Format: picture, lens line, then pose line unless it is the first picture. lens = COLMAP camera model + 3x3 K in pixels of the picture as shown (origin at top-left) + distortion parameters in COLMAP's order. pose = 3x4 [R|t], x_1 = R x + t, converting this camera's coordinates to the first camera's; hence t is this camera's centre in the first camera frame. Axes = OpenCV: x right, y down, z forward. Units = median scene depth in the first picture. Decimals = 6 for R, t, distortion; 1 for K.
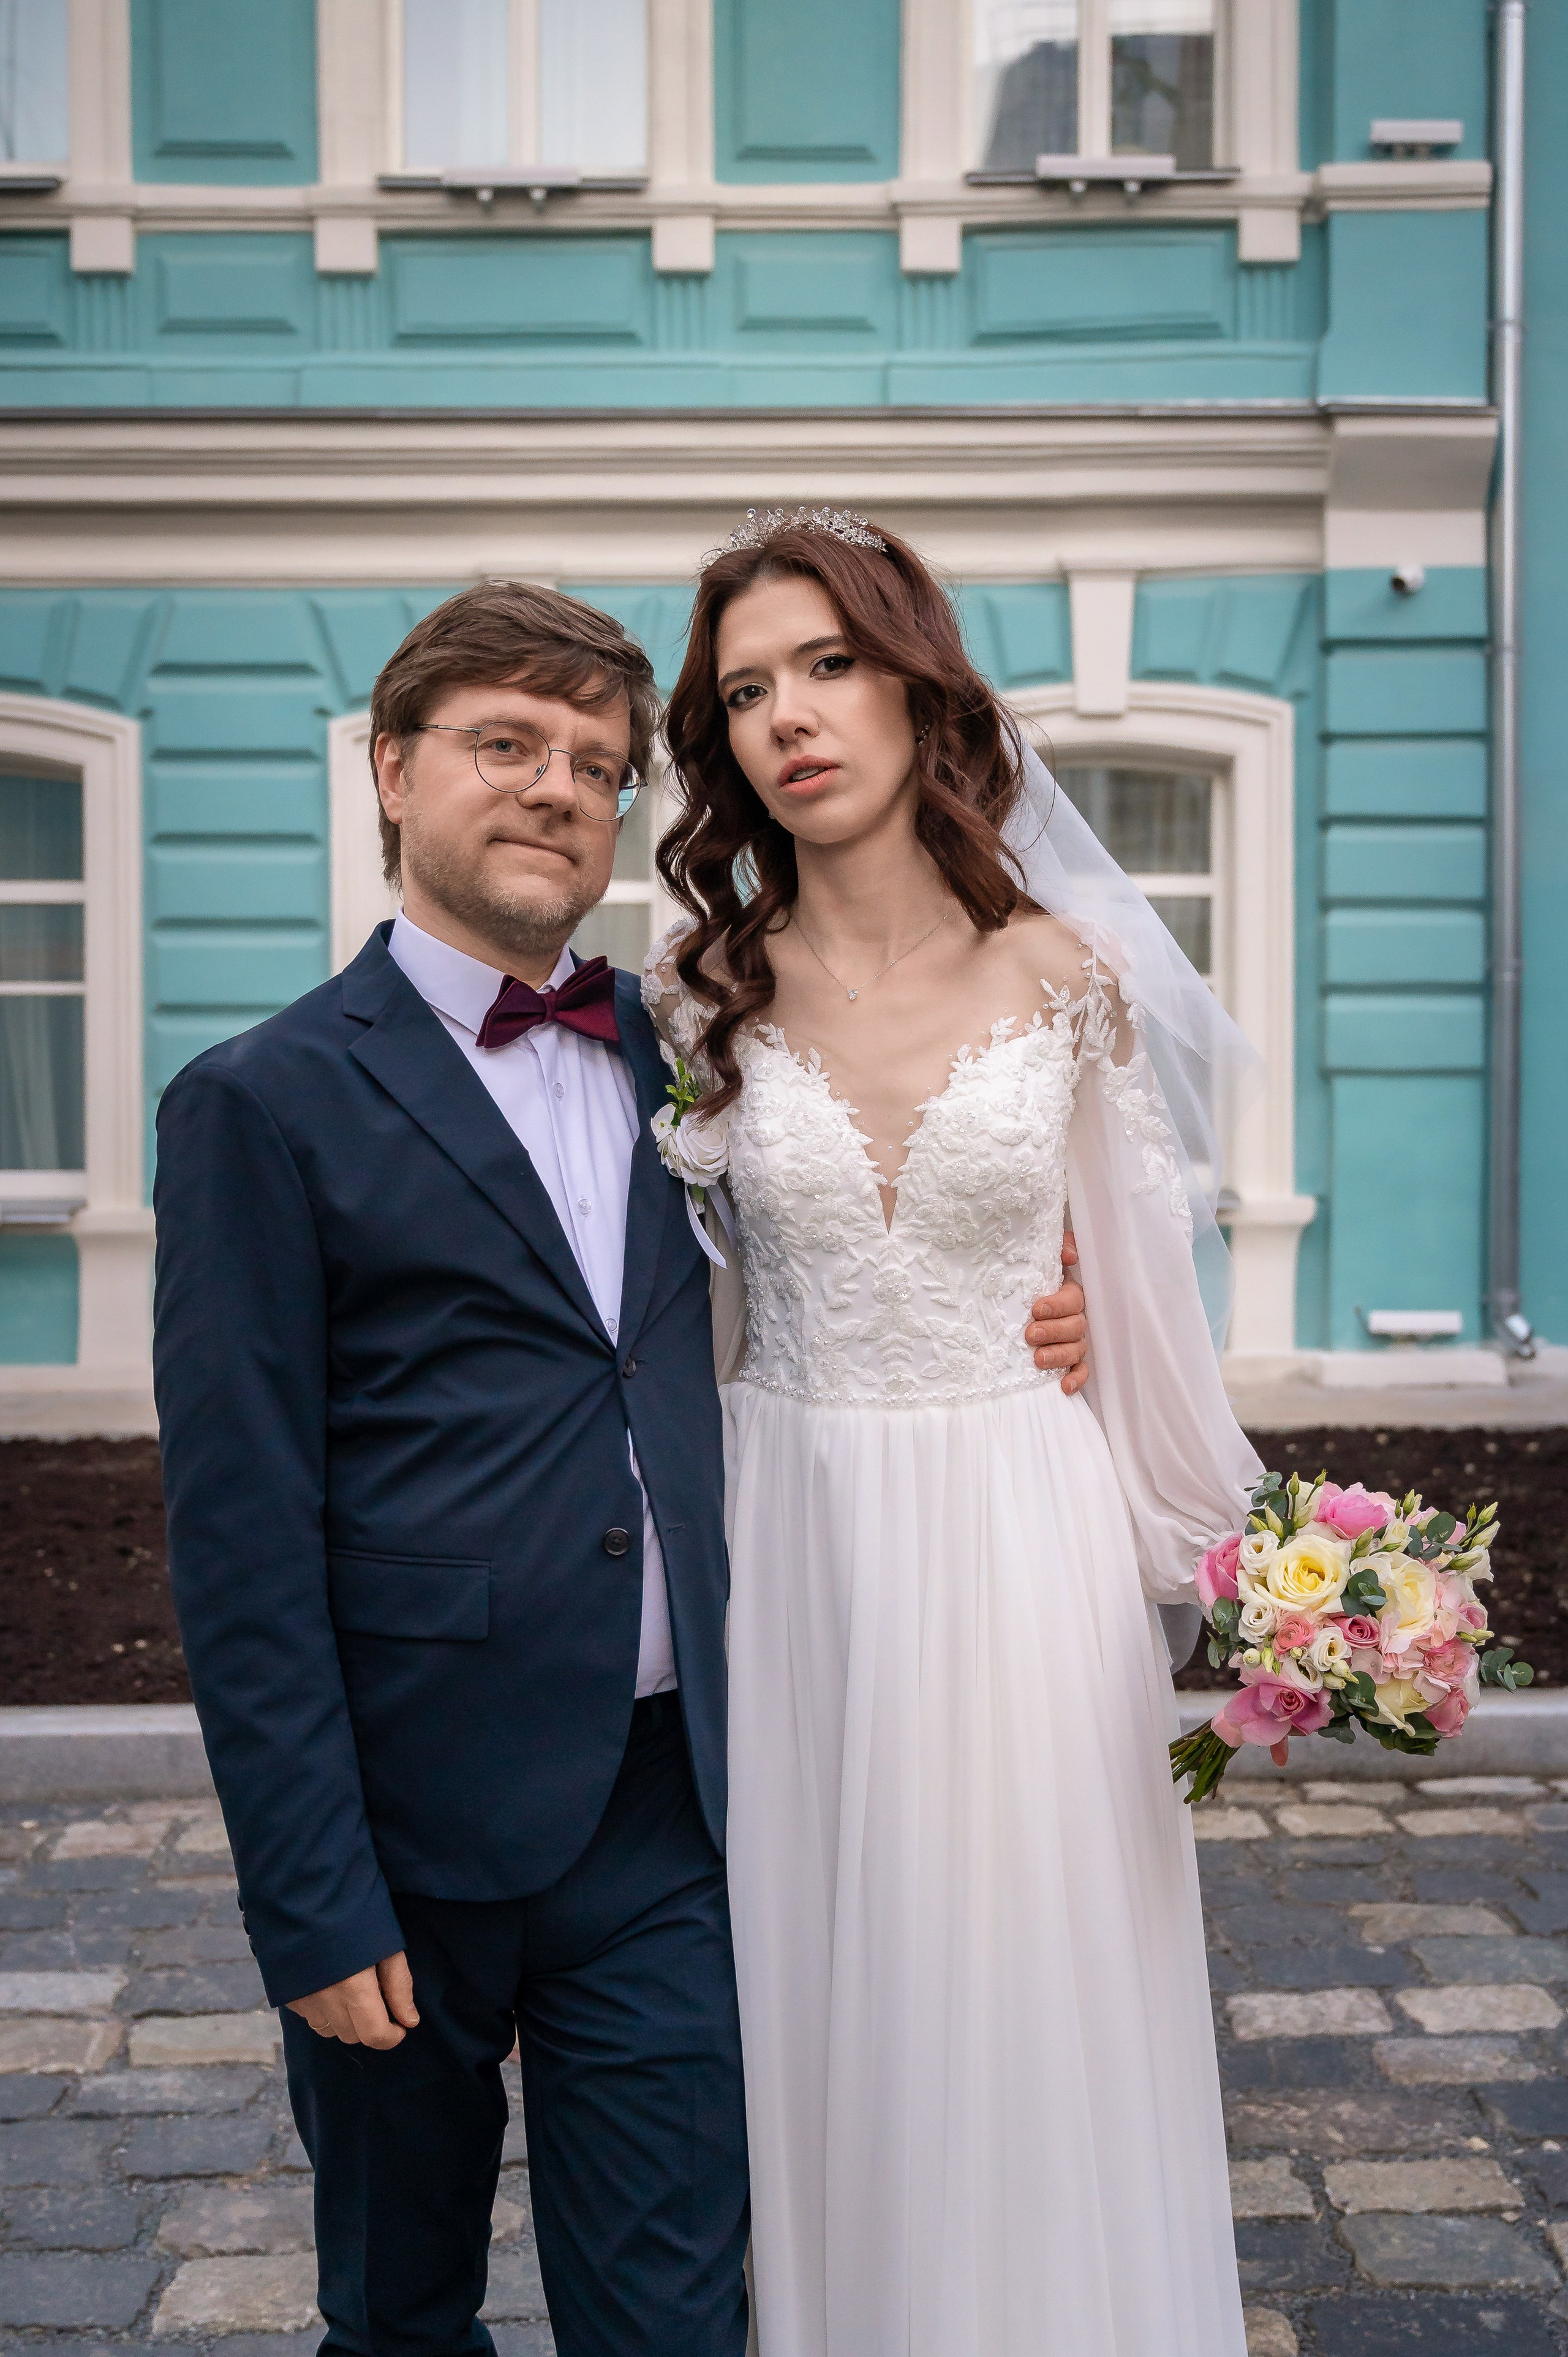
lens RADIAL K [[2336.9, 0, 797.0], [0, 2336.9, 1180.1], [0, 0, 1]] dist [0.002357, 0.000000]
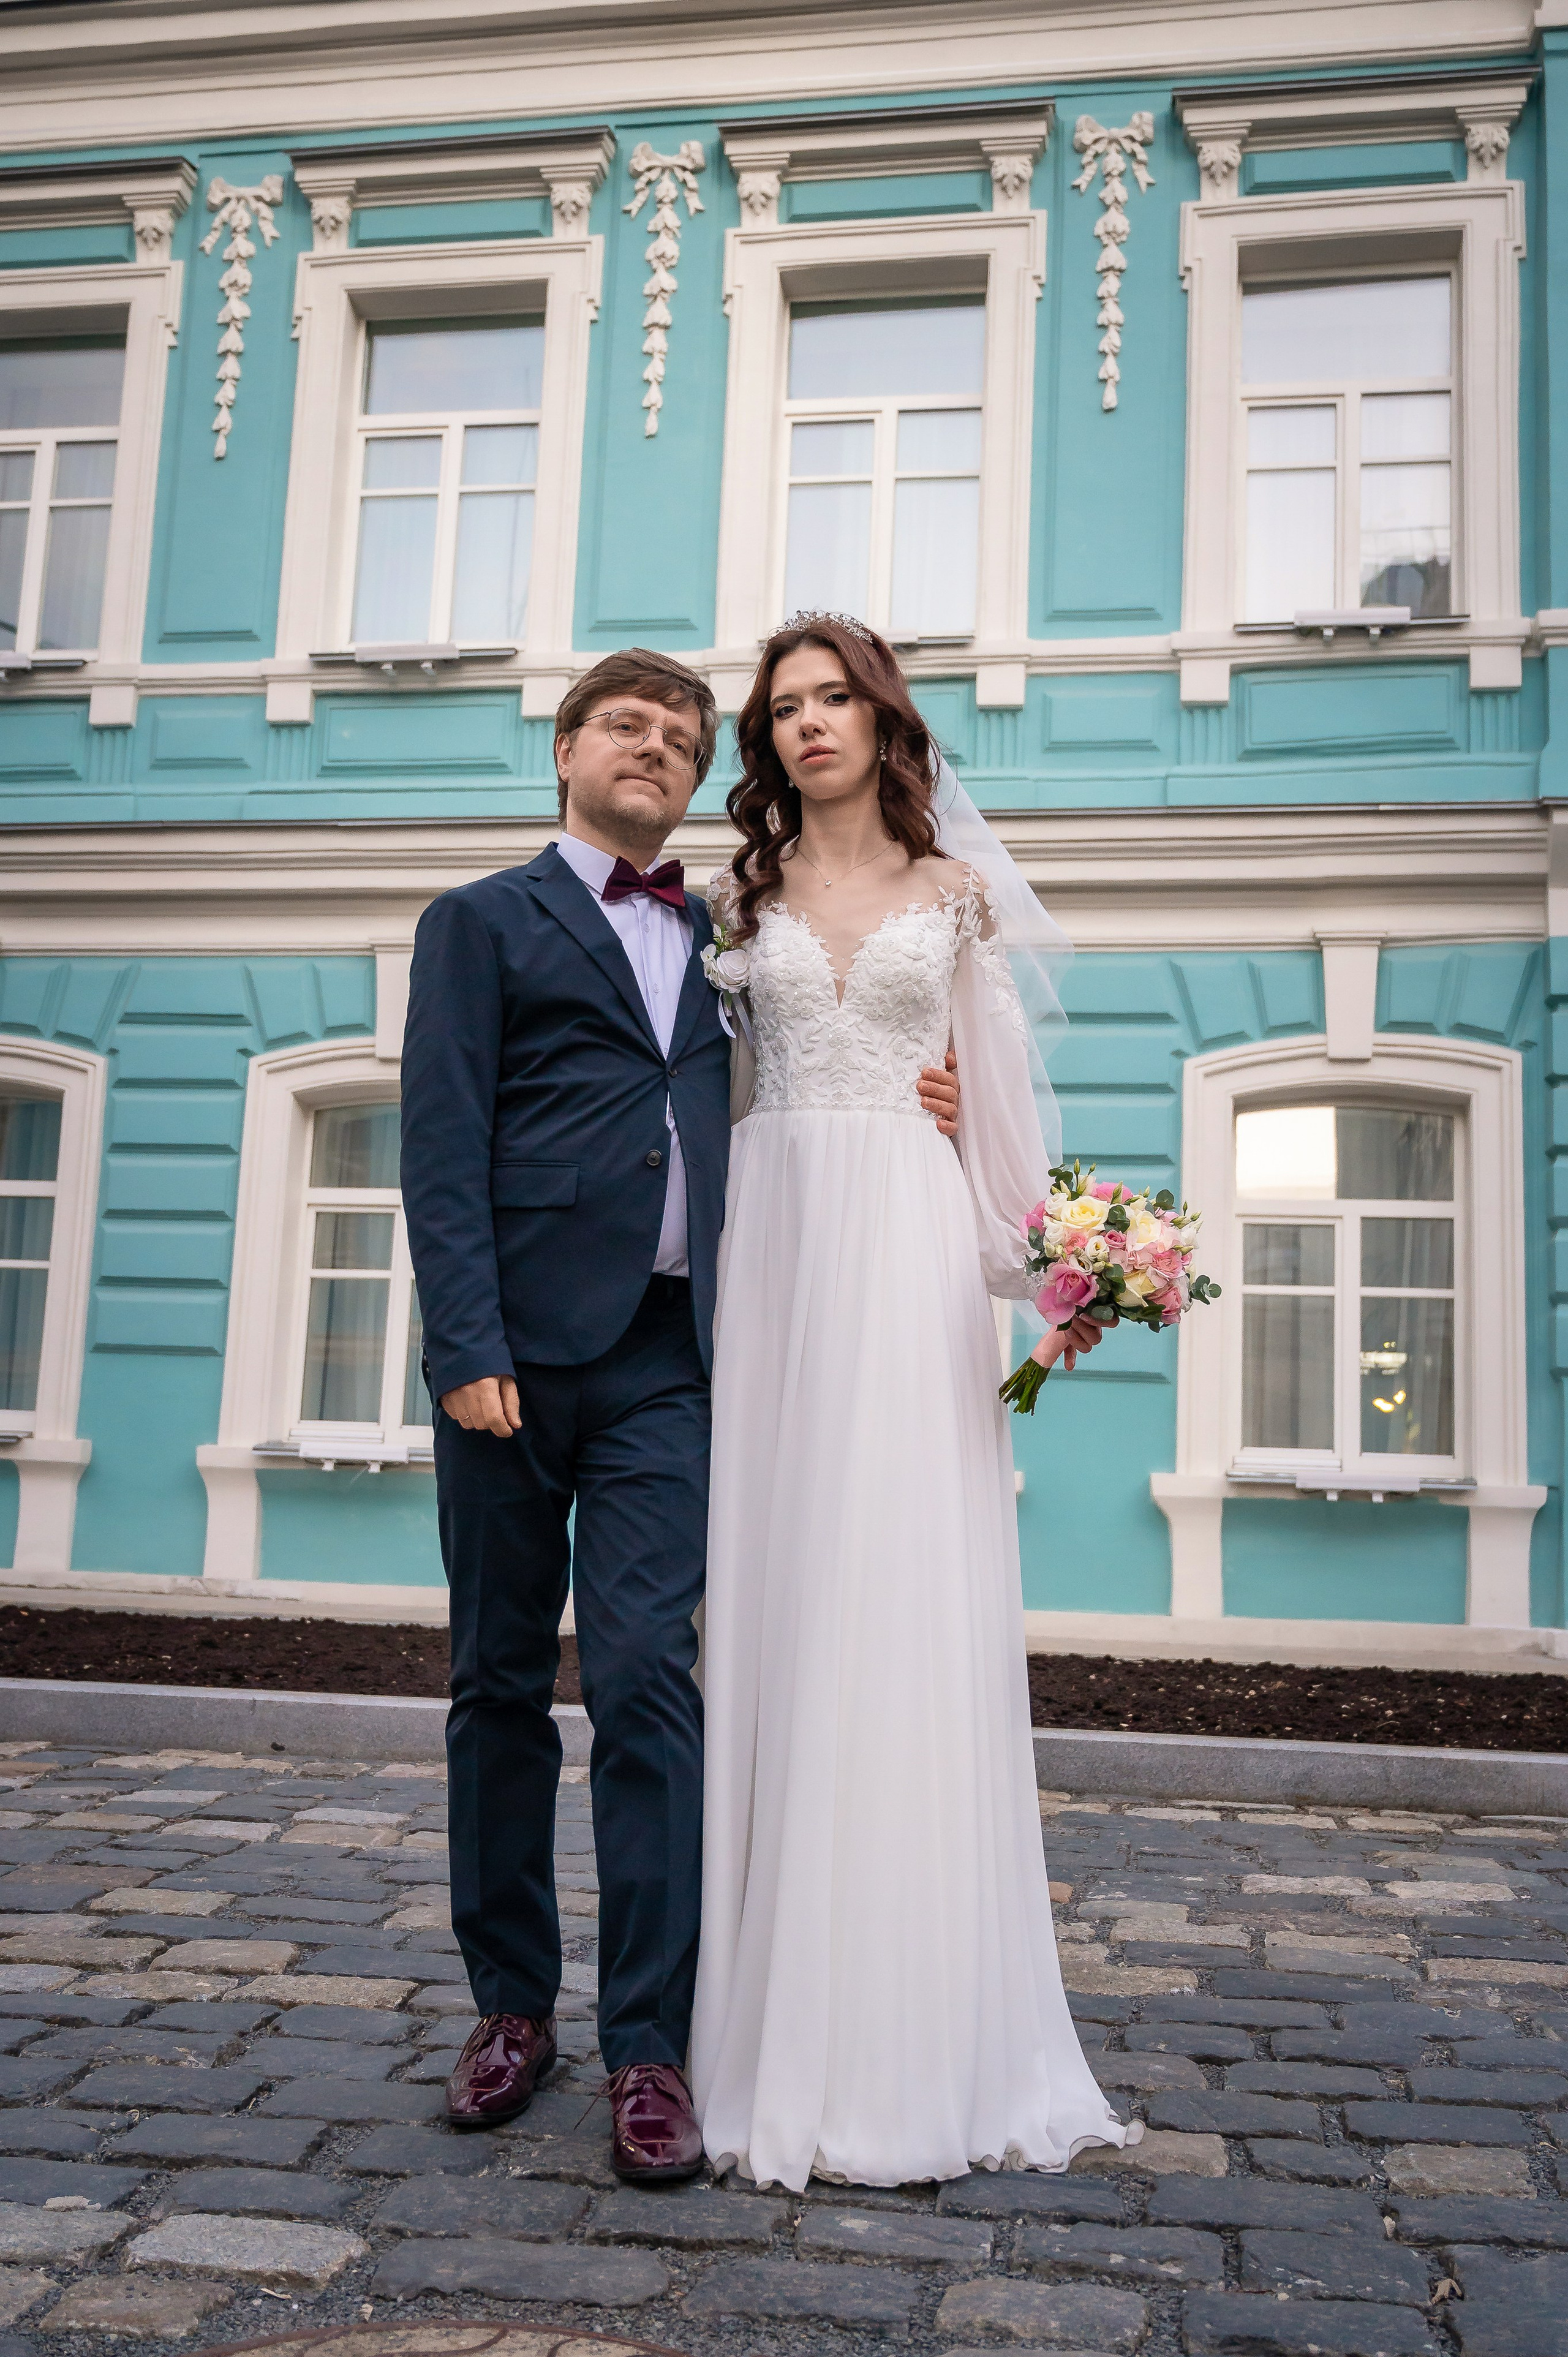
lens RADIAL K [[2185.1, 0, 801.2], [0, 2185.1, 1192.4], [0, 0, 1]] dist [0.009540, 0.000000]
pose [[0.985290, 0.016396, -0.170103, 0.123254], [-0.047439, 0.982507, -0.180084, 0.190730], [0.164174, 0.185504, 0.968832, -0.215533]]
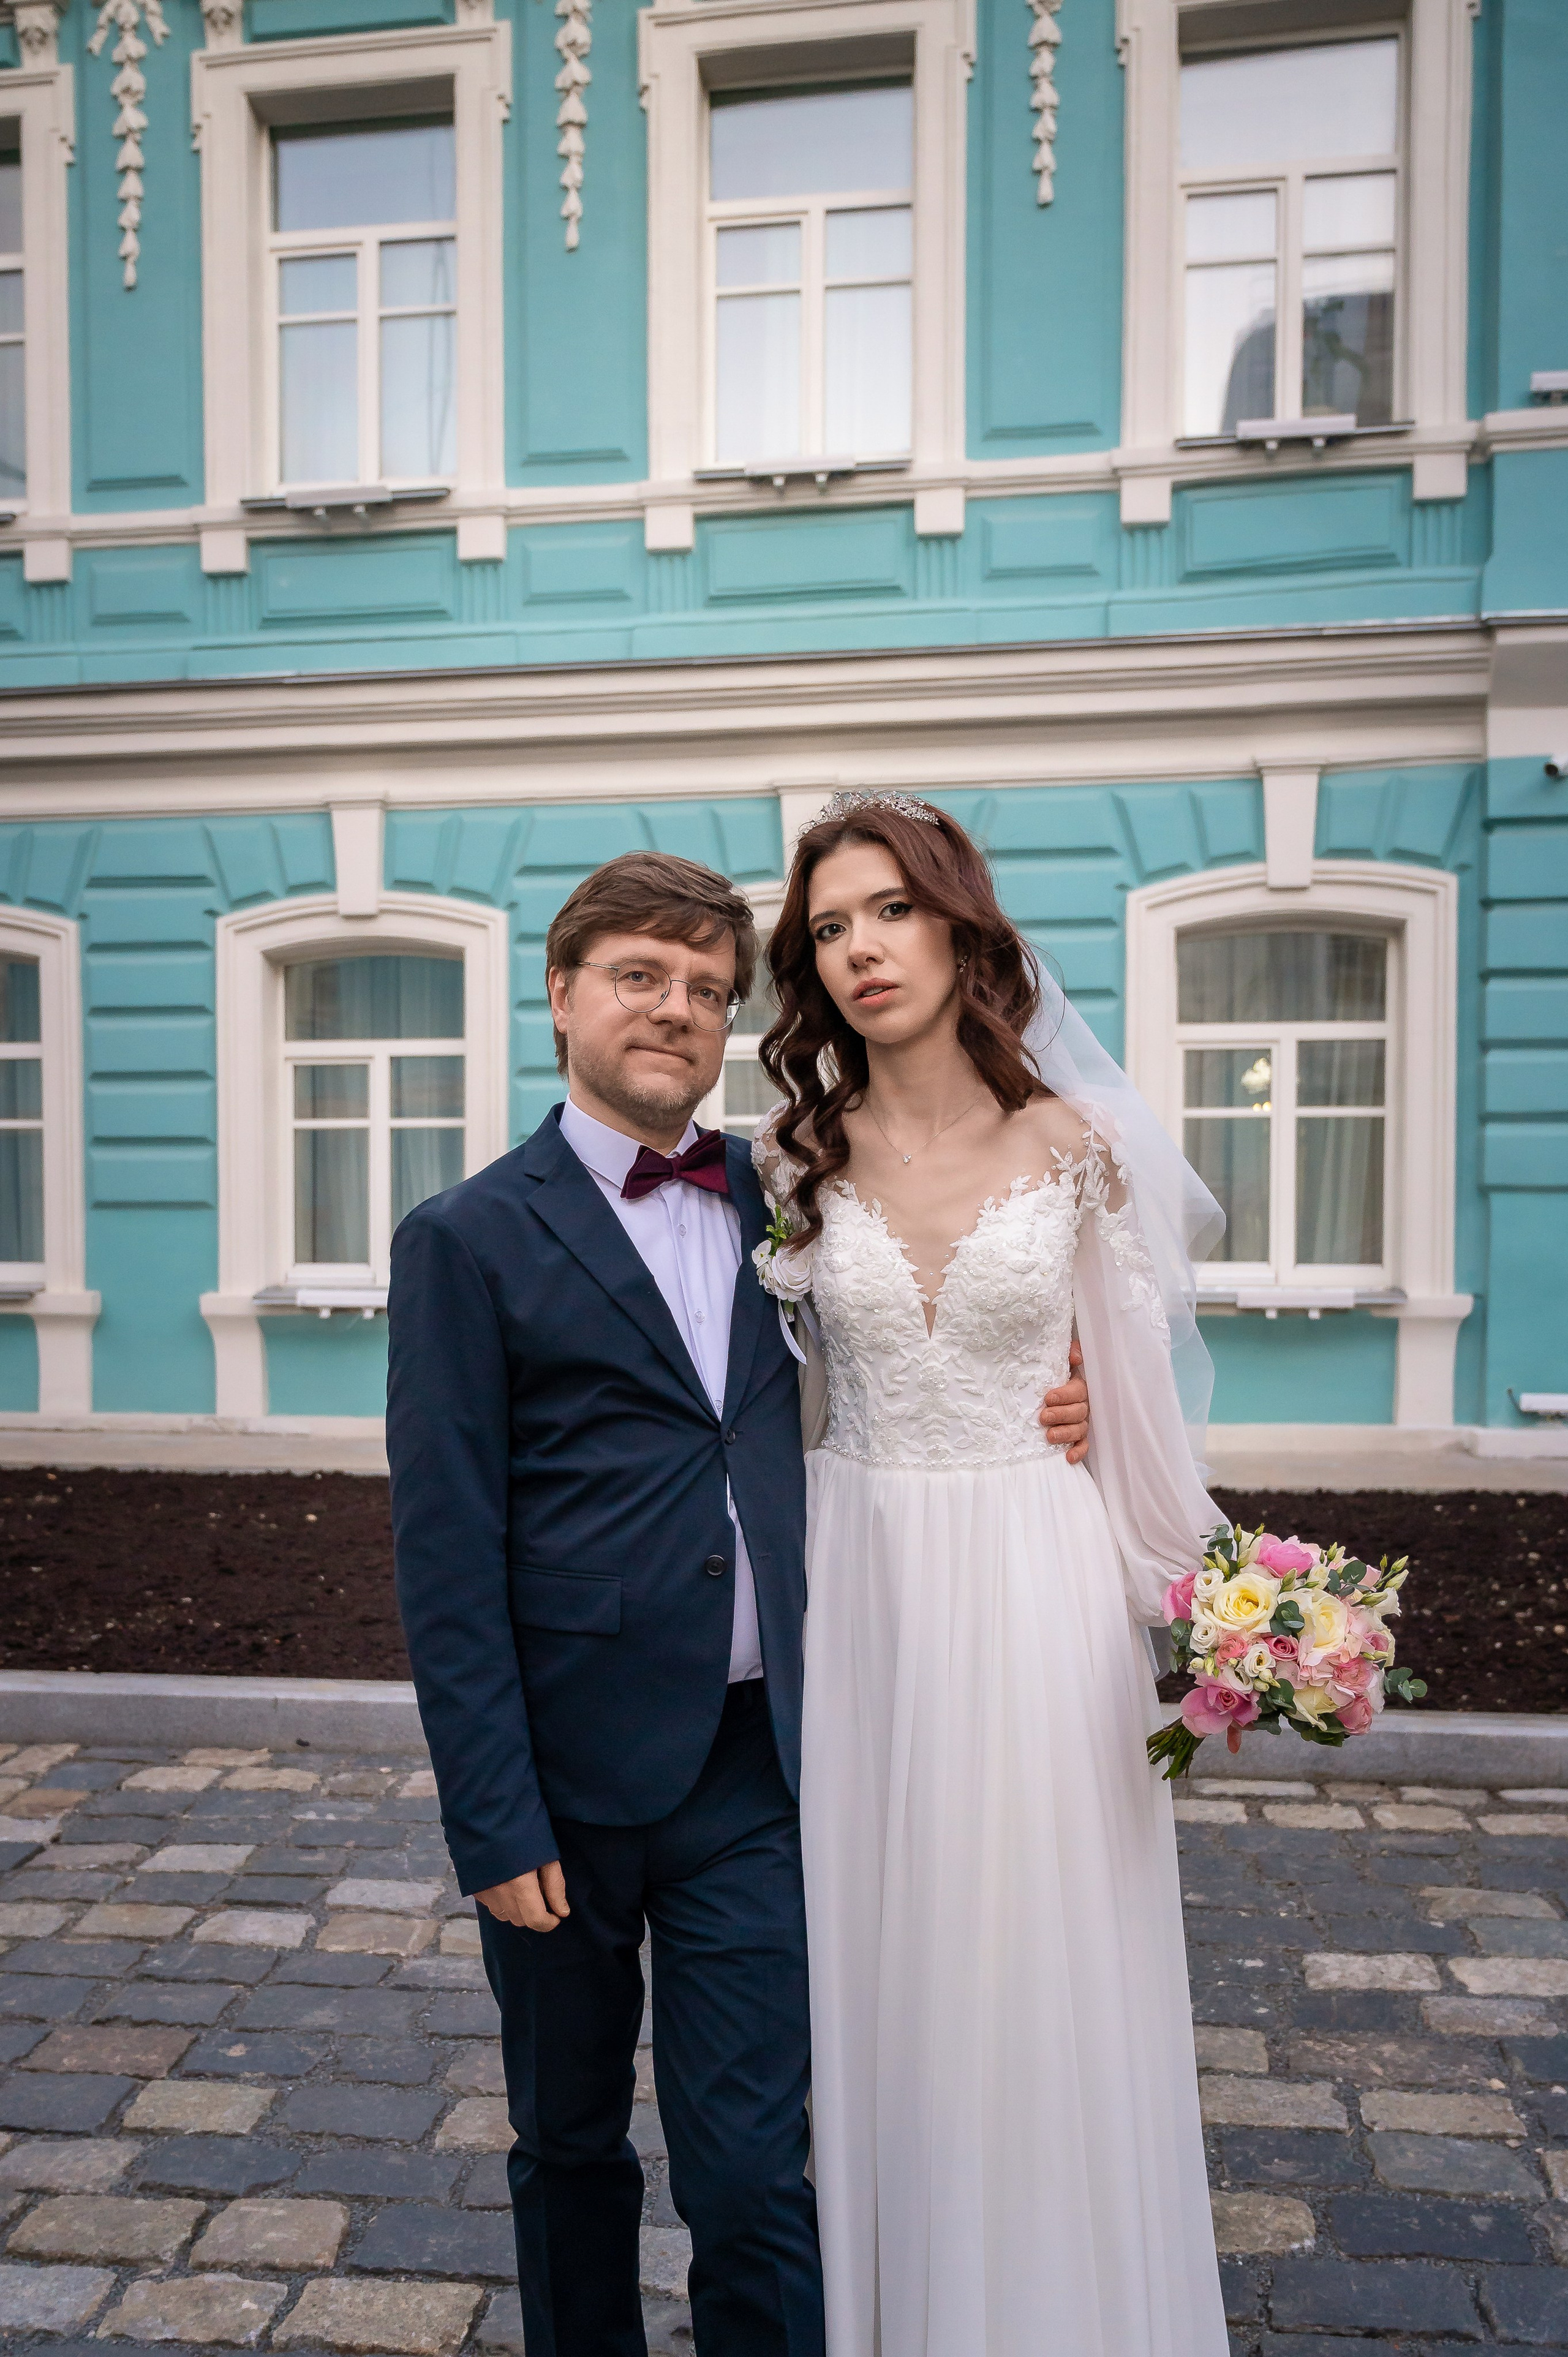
lens RADIAL K [[1934.1, 0, 757.9], [0, 1934.1, 1277.7], [0, 0, 1]] dist [0.000635, 0.008655]
pose [[0.987512, 0.007127, -0.157382, 0.050461], [-0.006625, 0.999971, 0.003718, -0.006632], [0.157404, -0.002629, 0.987531, -0.041097]]
